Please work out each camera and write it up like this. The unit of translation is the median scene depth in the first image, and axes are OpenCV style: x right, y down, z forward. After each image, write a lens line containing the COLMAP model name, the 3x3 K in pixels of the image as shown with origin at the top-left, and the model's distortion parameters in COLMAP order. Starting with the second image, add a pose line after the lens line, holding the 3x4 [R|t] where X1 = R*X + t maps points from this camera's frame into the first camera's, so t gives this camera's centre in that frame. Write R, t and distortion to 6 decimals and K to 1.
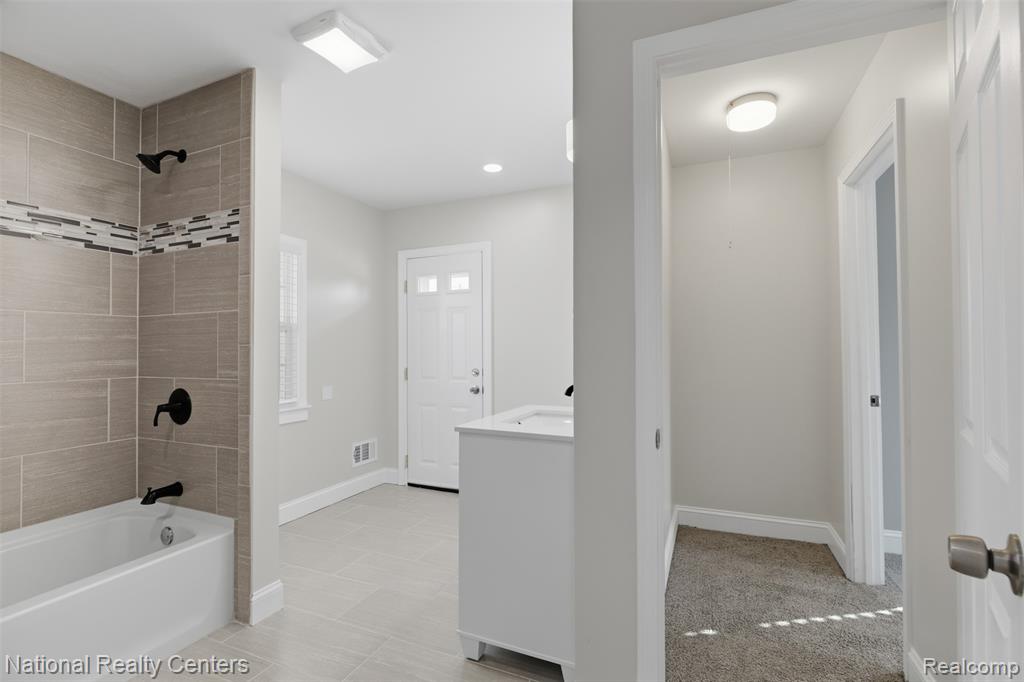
lens RADIAL K [[460.9, 0, 514.1], [0, 460.9, 342.1], [0, 0, 1]] dist [-0.006595, -0.000325]
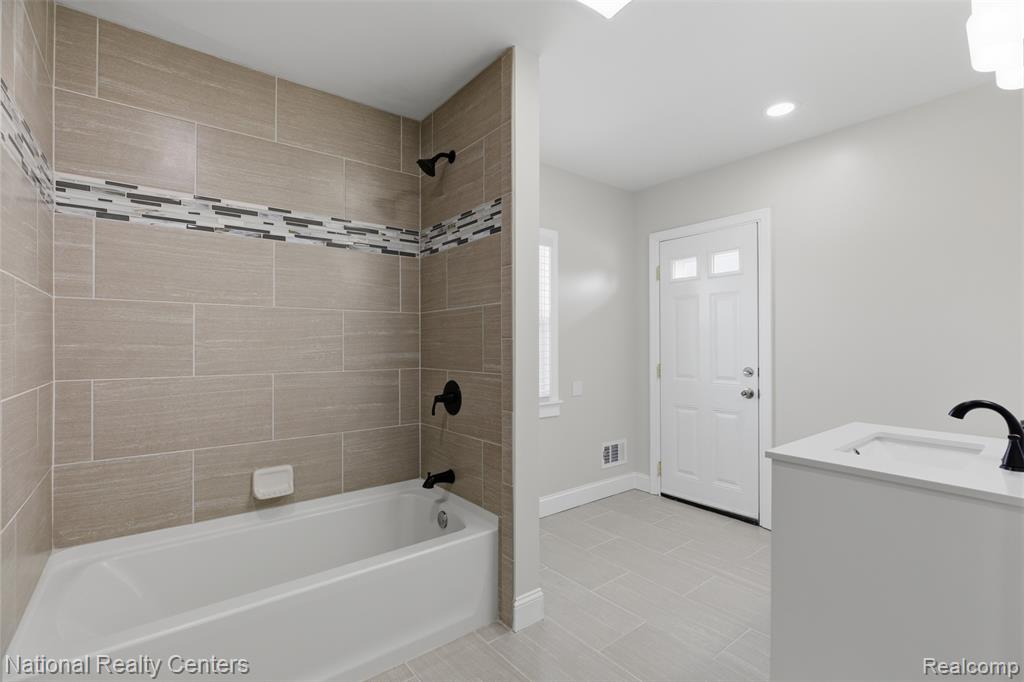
lens RADIAL K [[460.9, 0, 510.5], [0, 460.9, 341.3], [0, 0, 1]] dist [-0.006595, -0.000325]
pose [[0.877659, 0.000116, -0.479285, -0.109348], [0.005414, 0.999934, 0.010157, 0.002004], [0.479255, -0.011509, 0.877600, 0.145813]]
